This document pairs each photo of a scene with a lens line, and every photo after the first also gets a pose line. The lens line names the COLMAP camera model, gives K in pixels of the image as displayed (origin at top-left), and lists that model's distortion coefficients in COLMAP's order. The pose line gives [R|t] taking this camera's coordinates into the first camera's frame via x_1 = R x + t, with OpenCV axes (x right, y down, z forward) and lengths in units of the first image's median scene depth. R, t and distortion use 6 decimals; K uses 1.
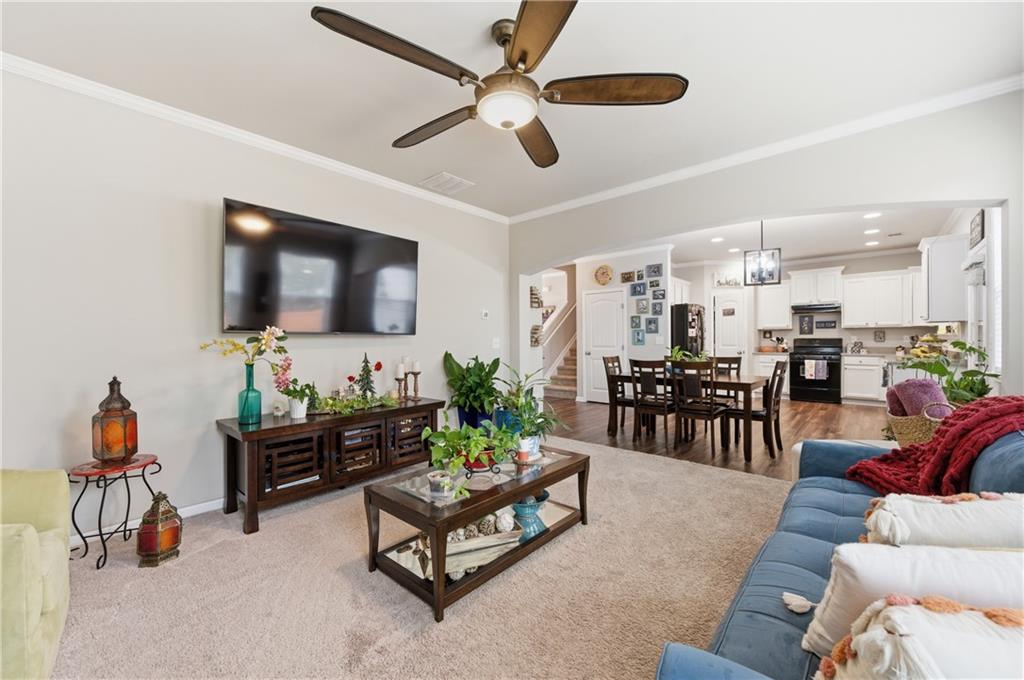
lens RADIAL K [[395.6, 0, 512.0], [0, 395.6, 340.0], [0, 0, 1]] dist [0.000609, 0.000032]
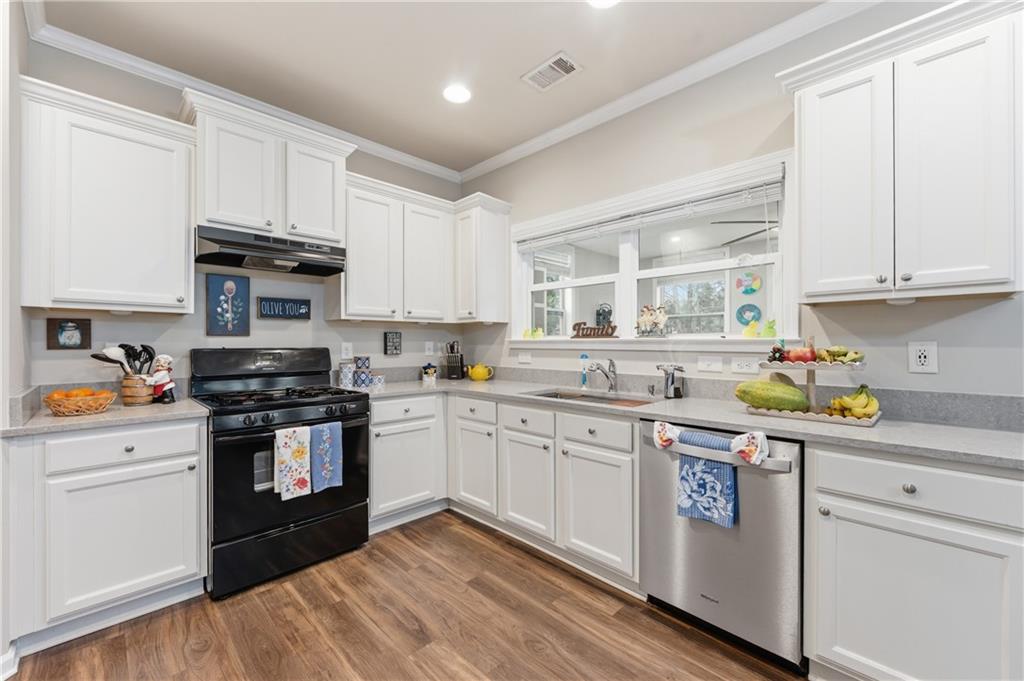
lens RADIAL K [[409.3, 0, 514.4], [0, 409.3, 346.0], [0, 0, 1]] dist [0.001372, -0.000062]
pose [[0.046111, 0.000191, 0.998936, 0.447819], [0.006380, 0.999980, -0.000486, -0.004856], [-0.998916, 0.006395, 0.046109, 0.784103]]
